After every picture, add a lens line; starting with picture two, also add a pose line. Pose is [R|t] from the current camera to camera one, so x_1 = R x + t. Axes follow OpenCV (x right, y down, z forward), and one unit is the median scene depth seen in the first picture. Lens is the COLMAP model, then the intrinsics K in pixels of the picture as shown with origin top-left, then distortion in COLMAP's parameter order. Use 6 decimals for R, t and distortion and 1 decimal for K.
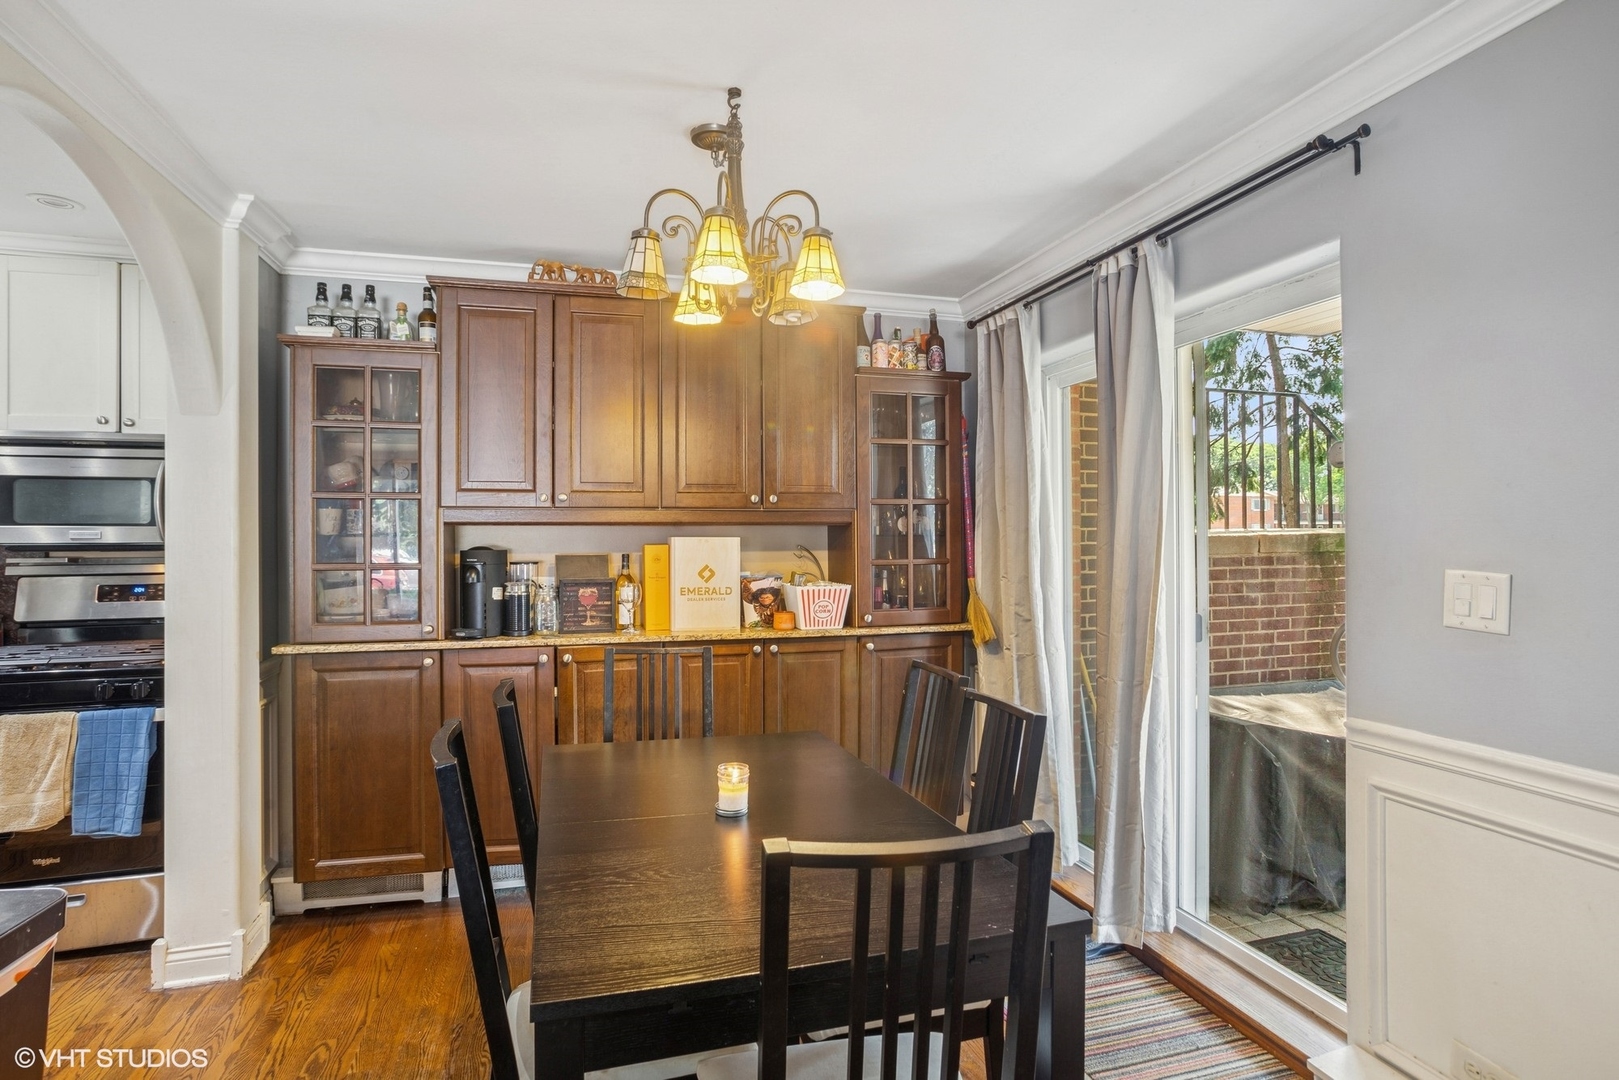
lens RADIAL K [[793.4, 0, 806.2], [0, 793.4, 535.9], [0, 0, 1]] dist [-0.000673, -0.000037]
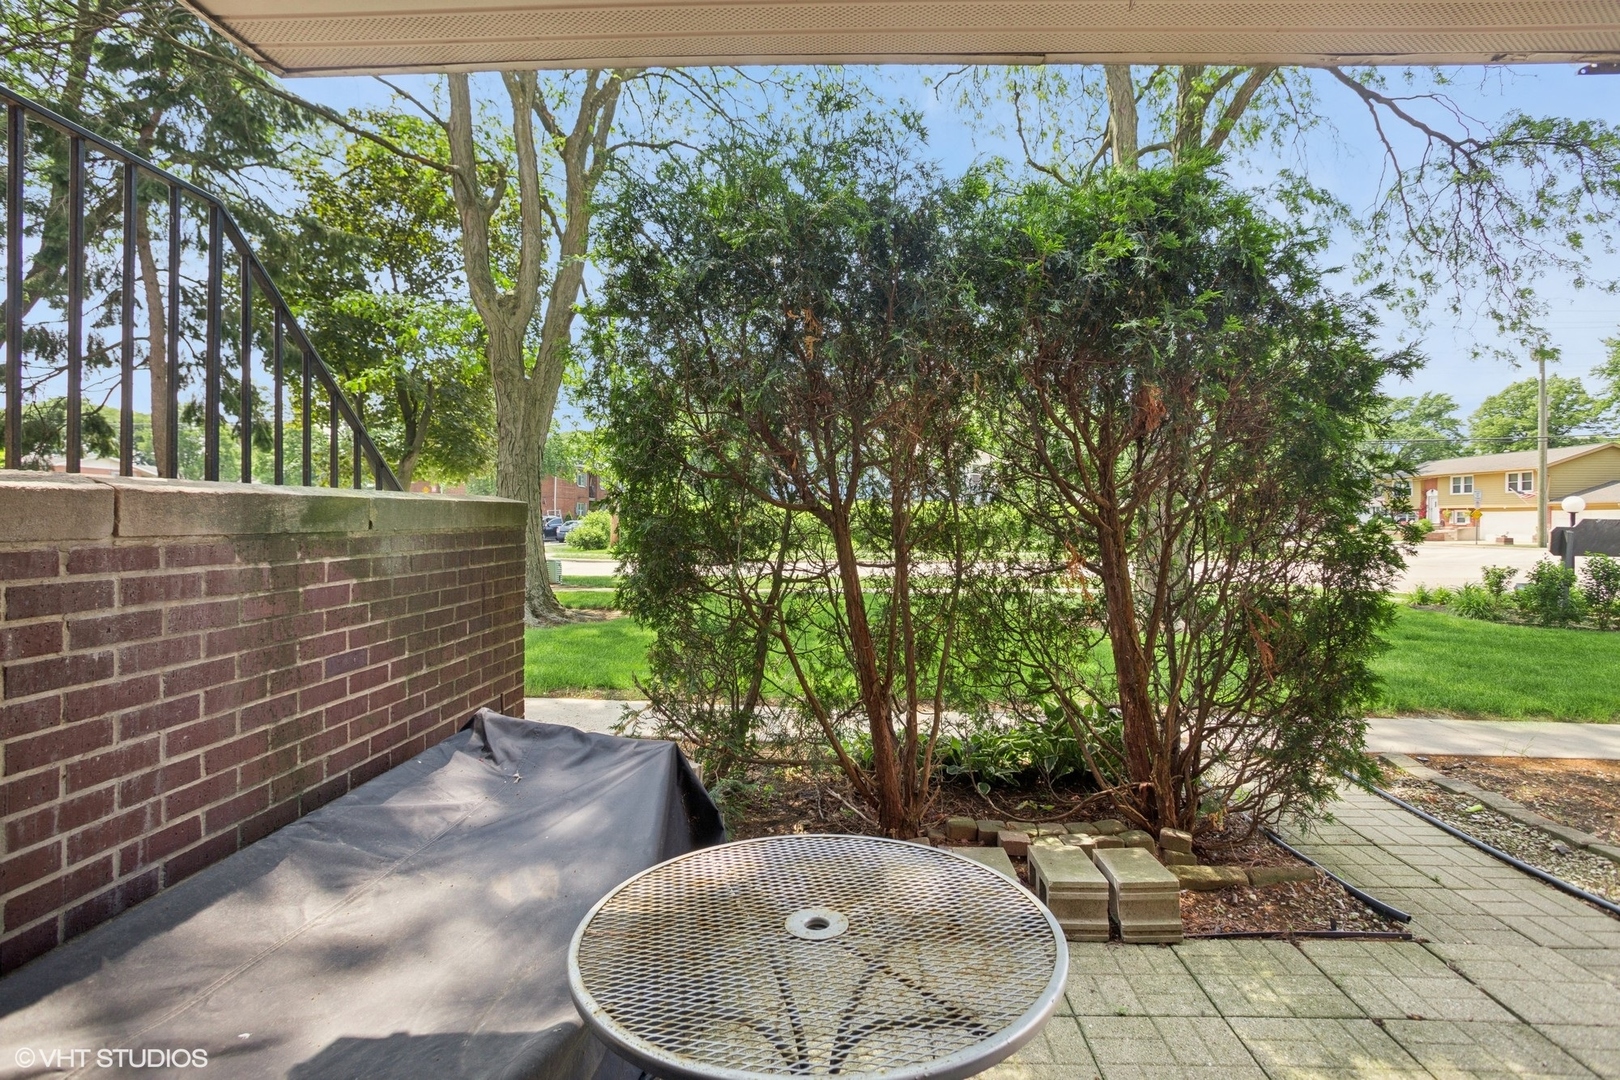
lens RADIAL K [[793.9, 0, 814.9], [0, 793.9, 530.7], [0, 0, 1]] dist [-0.000673, -0.000037]
pose [[0.328054, -0.002357, 0.944656, 0.324045], [-0.000120, 0.999997, 0.002536, 0.017142], [-0.944659, -0.000946, 0.328052, 0.562424]]
